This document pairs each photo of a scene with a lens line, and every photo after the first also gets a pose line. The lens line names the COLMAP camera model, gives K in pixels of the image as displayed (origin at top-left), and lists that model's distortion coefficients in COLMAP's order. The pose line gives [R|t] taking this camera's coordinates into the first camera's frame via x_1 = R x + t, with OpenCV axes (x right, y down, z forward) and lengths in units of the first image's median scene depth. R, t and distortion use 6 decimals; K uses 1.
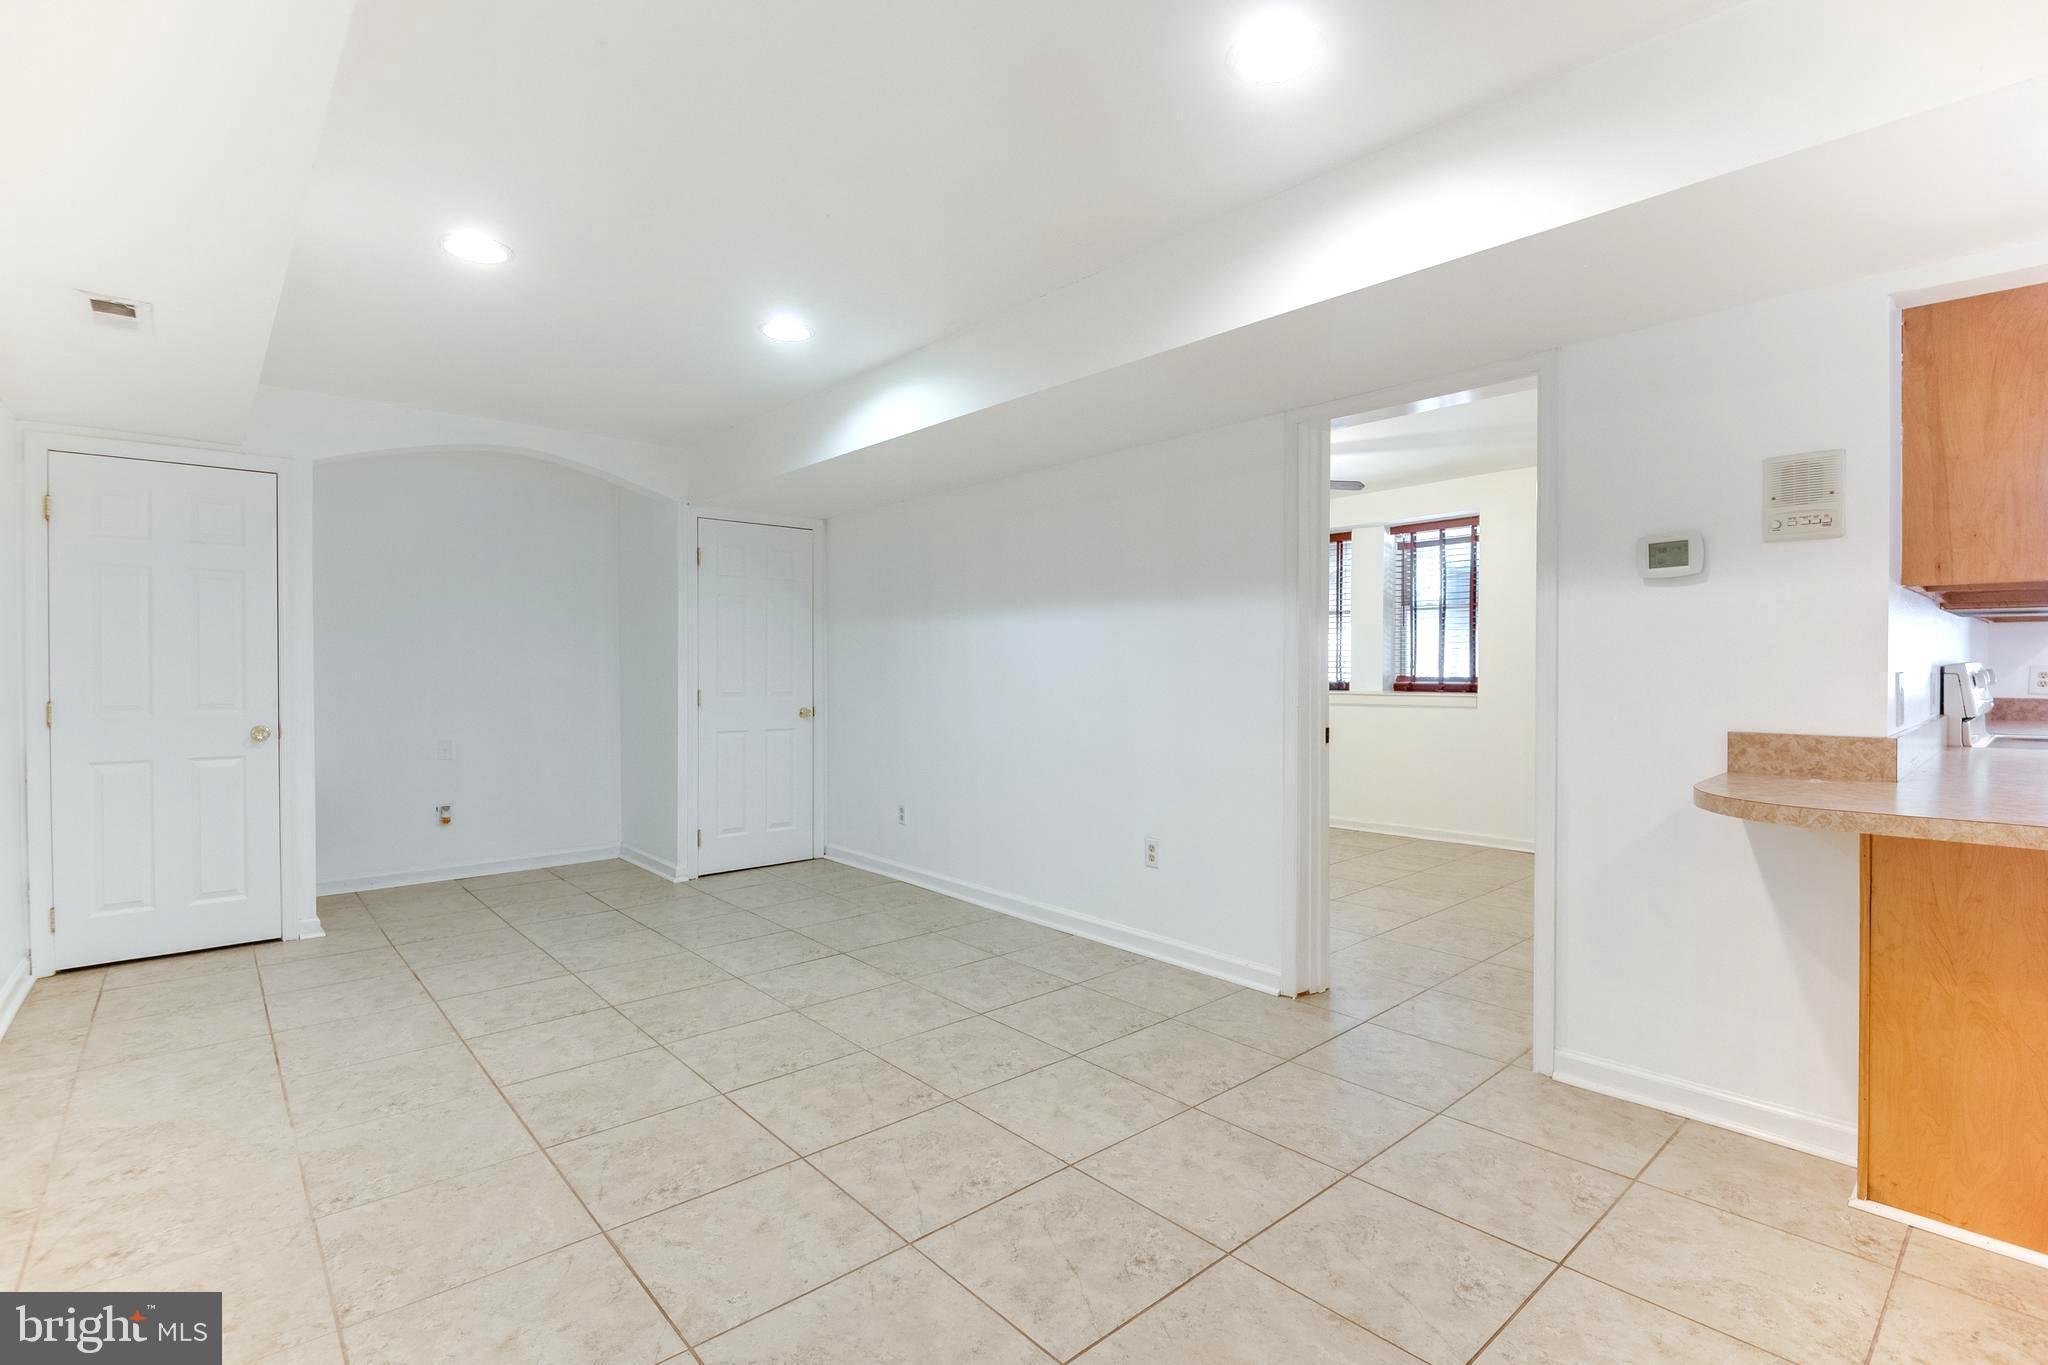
lens RADIAL K [[954.6, 0, 1029.1], [0, 954.6, 685.3], [0, 0, 1]] dist [0.003005, -0.008365]
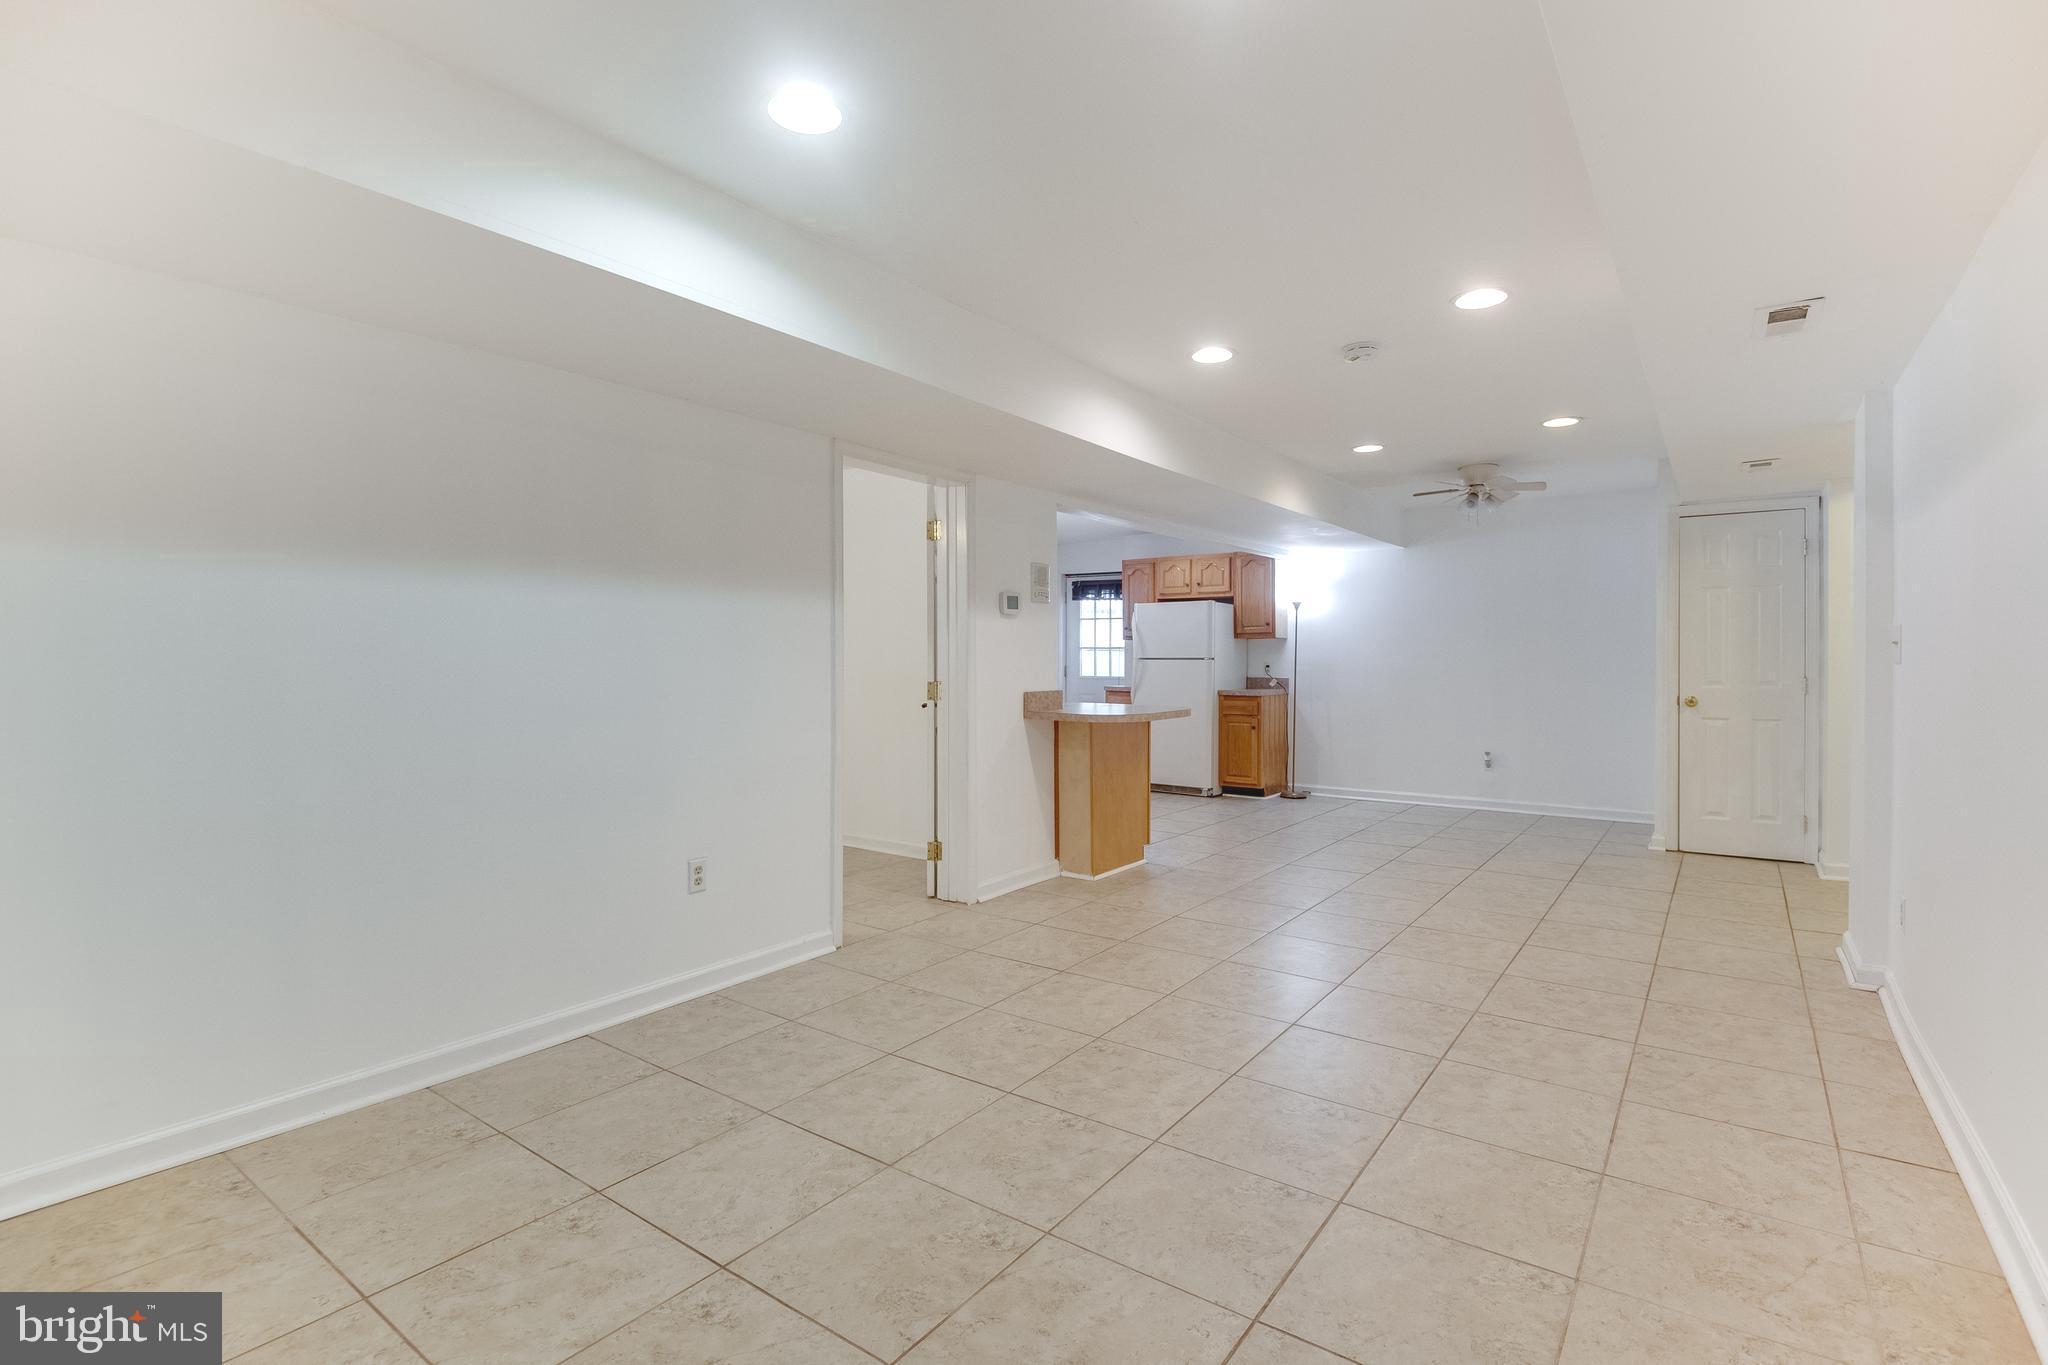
lens RADIAL K [[954.6, 0, 1039.9], [0, 954.6, 664.5], [0, 0, 1]] dist [0.003005, -0.008365]
pose [[-0.217781, -0.005162, 0.975984, -0.992293], [0.028434, 0.999528, 0.011631, -0.025307], [-0.975583, 0.030284, -0.217532, 1.094954]]
